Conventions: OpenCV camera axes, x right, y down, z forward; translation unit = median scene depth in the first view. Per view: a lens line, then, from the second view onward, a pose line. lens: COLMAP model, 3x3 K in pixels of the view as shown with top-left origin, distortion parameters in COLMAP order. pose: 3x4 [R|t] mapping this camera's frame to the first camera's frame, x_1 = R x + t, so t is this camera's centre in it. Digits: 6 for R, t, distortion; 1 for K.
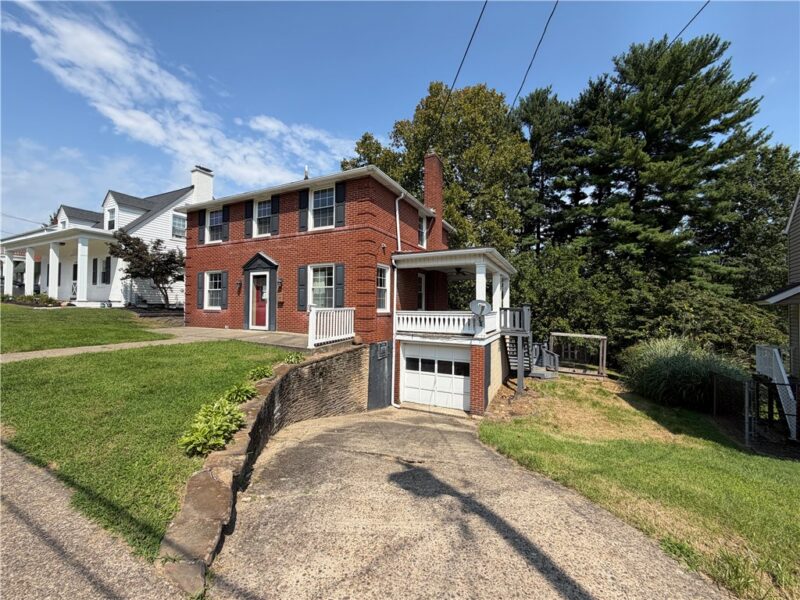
lens RADIAL K [[319.2, 0, 400.0], [0, 319.2, 300.0], [0, 0, 1]] dist [-0.000964, -0.000117]
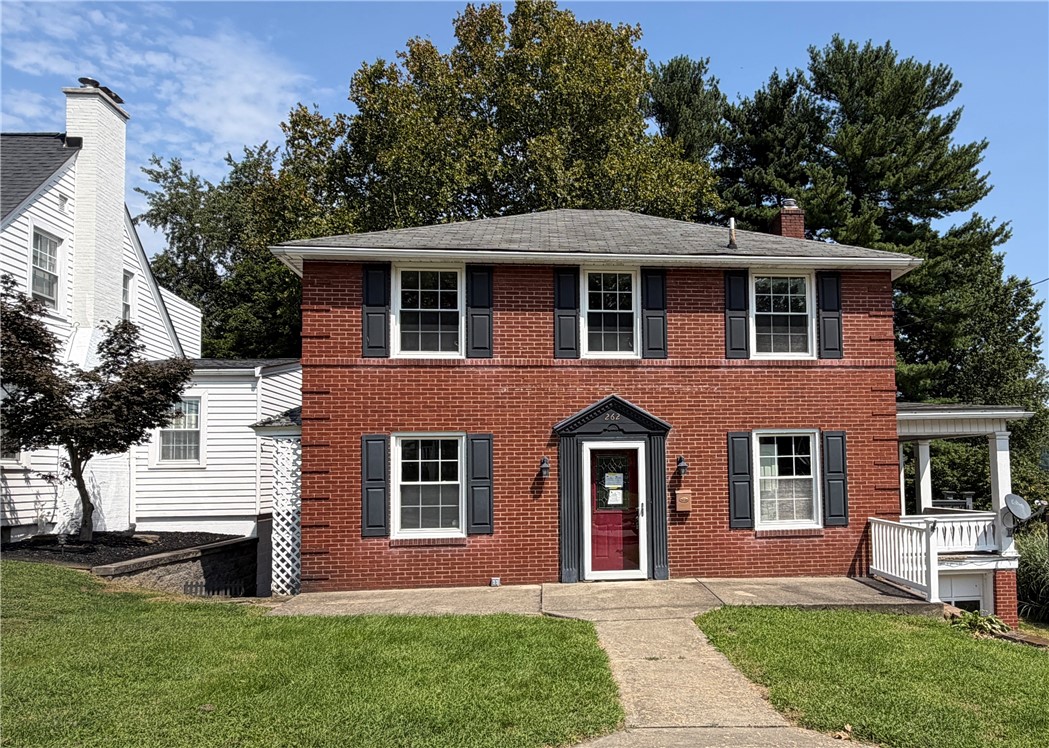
lens RADIAL K [[821.5, 0, 524.4], [0, 821.5, 419.4], [0, 0, 1]] dist [0.008983, 0.003711]
pose [[0.830695, 0.011060, 0.556617, -1.003981], [0.013505, 0.999108, -0.040008, -0.066039], [-0.556563, 0.040751, 0.829805, 0.143445]]
